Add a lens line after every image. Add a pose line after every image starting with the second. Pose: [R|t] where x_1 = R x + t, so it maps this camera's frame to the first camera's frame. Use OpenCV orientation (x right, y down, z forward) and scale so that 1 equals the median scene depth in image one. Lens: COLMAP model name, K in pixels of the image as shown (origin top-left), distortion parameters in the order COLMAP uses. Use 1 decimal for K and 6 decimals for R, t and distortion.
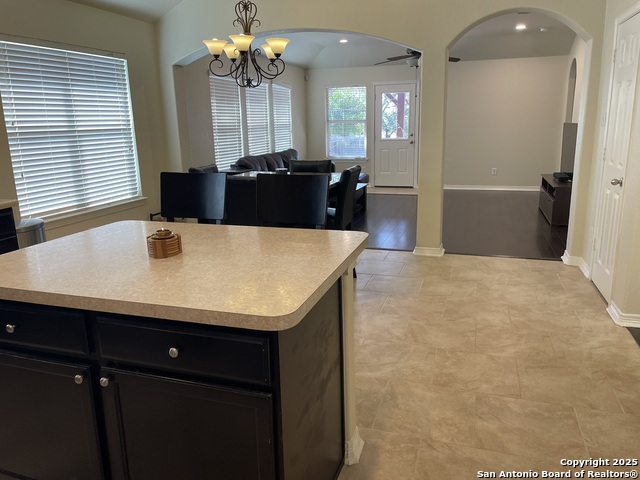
lens RADIAL K [[489.2, 0, 320.4], [0, 489.2, 241.9], [0, 0, 1]] dist [0.083844, -0.108125]
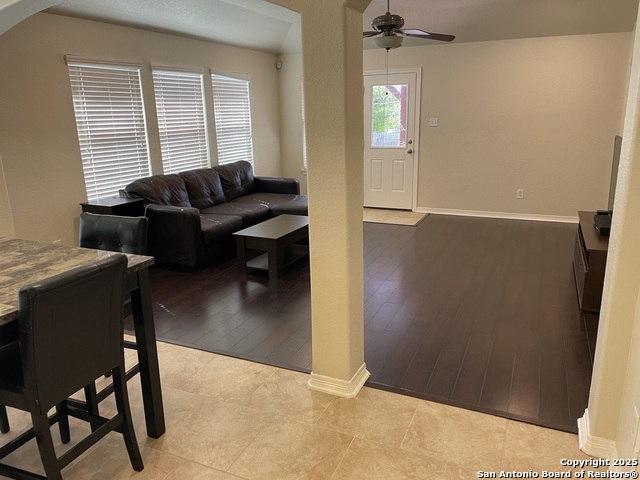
lens RADIAL K [[492.6, 0, 333.4], [0, 492.6, 236.0], [0, 0, 1]] dist [0.084226, -0.083429]
pose [[0.995809, 0.023744, -0.088320, 0.249867], [-0.022853, 0.999677, 0.011078, -0.142177], [0.088555, -0.009014, 0.996031, 0.422424]]
